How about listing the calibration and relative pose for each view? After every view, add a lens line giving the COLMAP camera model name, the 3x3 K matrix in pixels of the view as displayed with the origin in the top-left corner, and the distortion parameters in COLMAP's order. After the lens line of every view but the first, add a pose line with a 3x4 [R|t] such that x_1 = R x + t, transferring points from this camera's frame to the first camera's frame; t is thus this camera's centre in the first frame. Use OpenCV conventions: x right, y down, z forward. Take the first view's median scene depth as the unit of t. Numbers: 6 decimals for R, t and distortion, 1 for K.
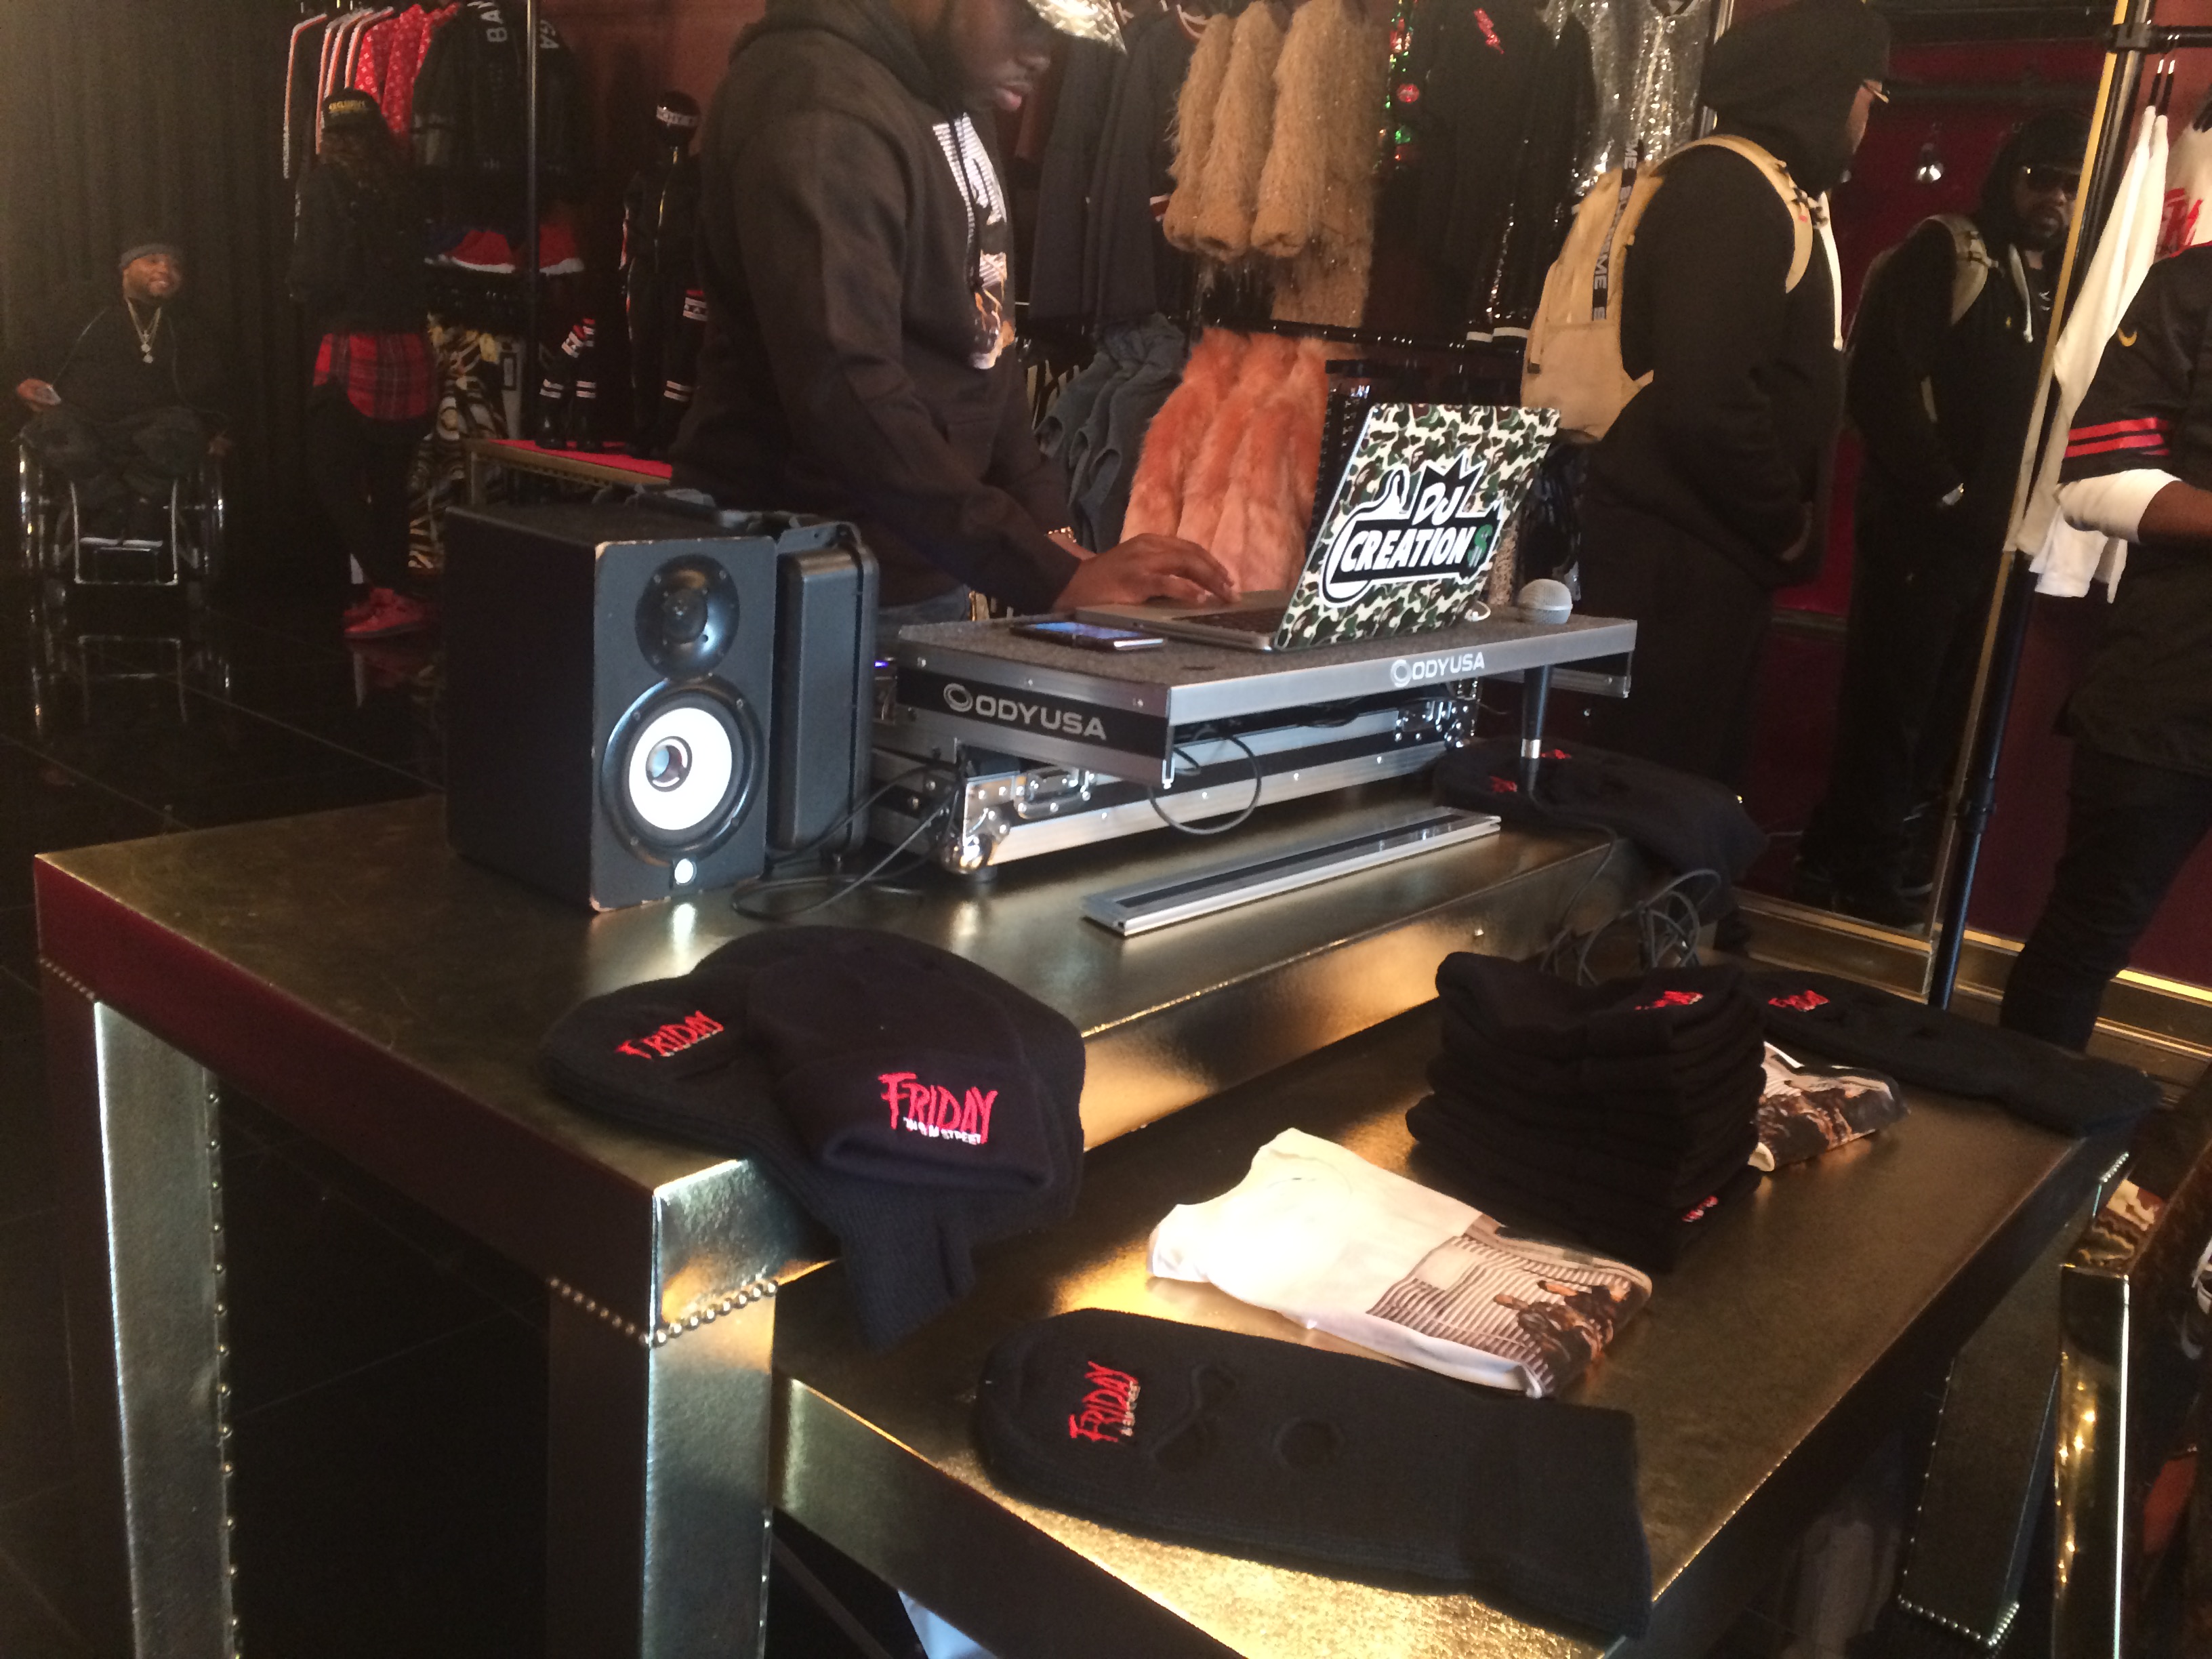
lens RADIAL K [[1913.9, 0, 1113.1], [0, 1913.9, 833.1], [0, 0, 1]] dist [0.096154, -0.131756]
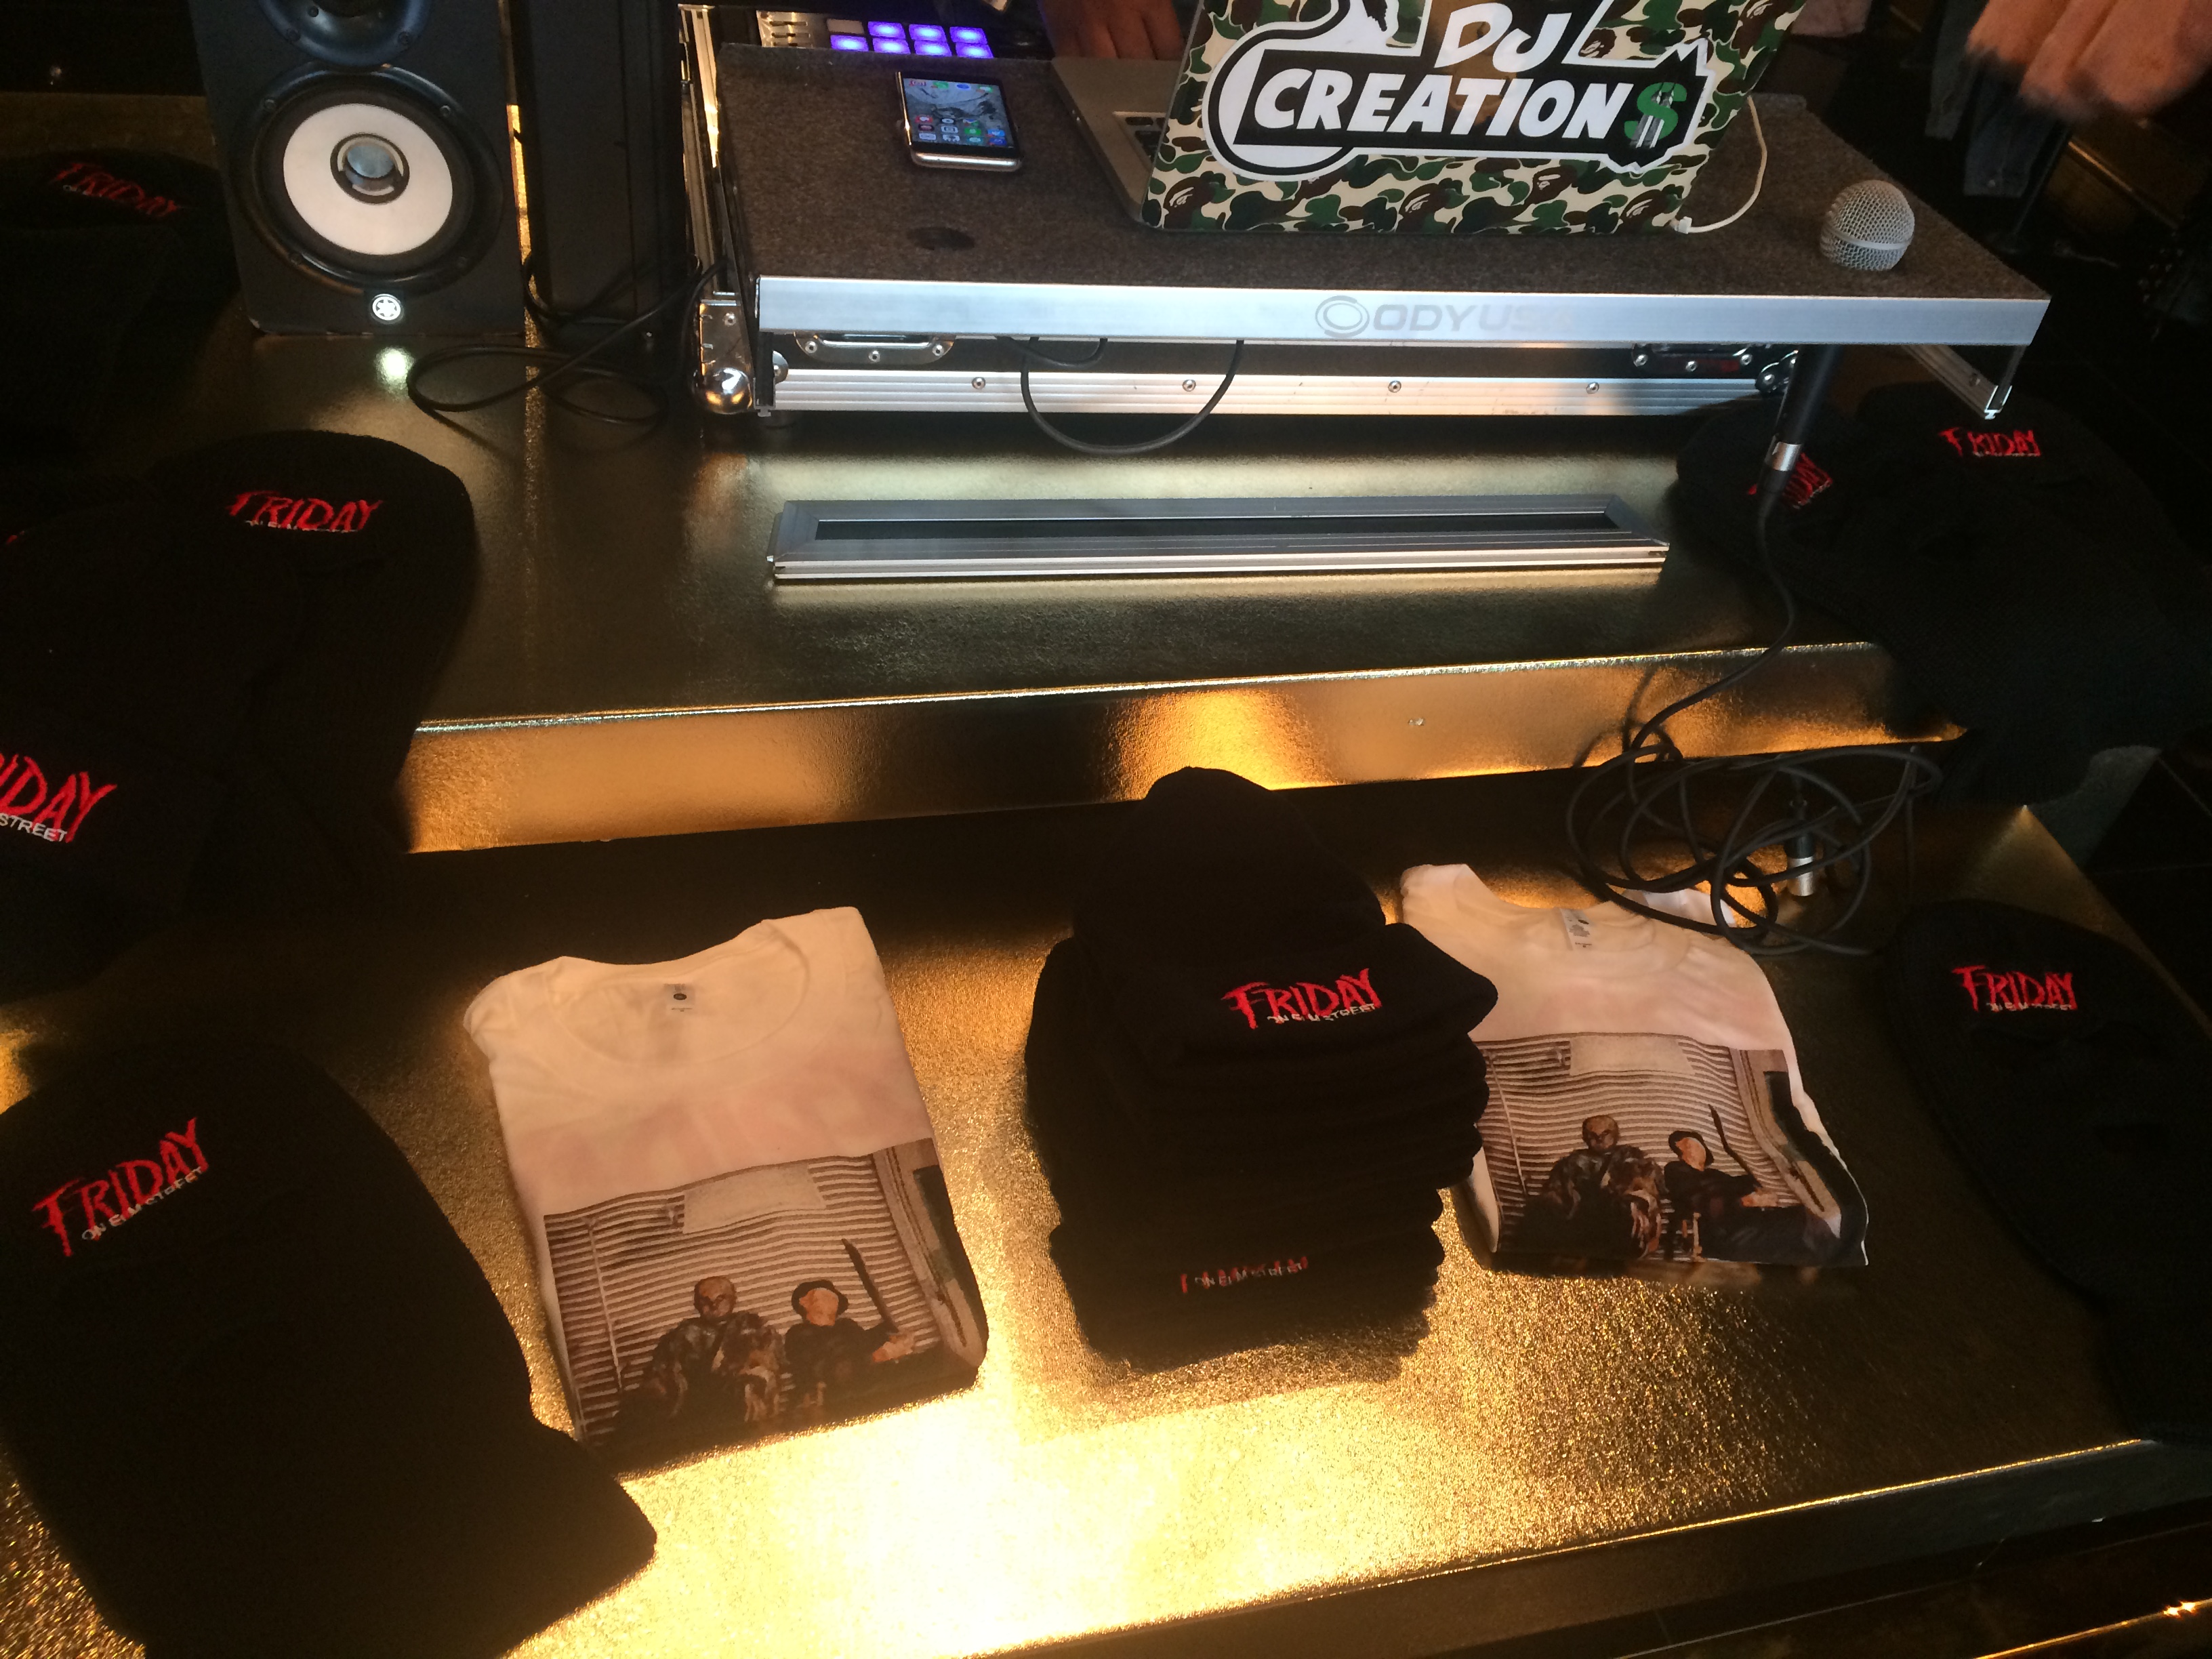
lens RADIAL K [[1913.9, 0, 1113.1], [0, 1913.9, 833.1], [0, 0, 1]] dist [0.096154, -0.131756]
pose [[0.800147, 0.421812, -0.426427, 0.419625], [-0.213519, 0.864683, 0.454680, -0.203225], [0.560513, -0.272760, 0.781938, 0.416787]]
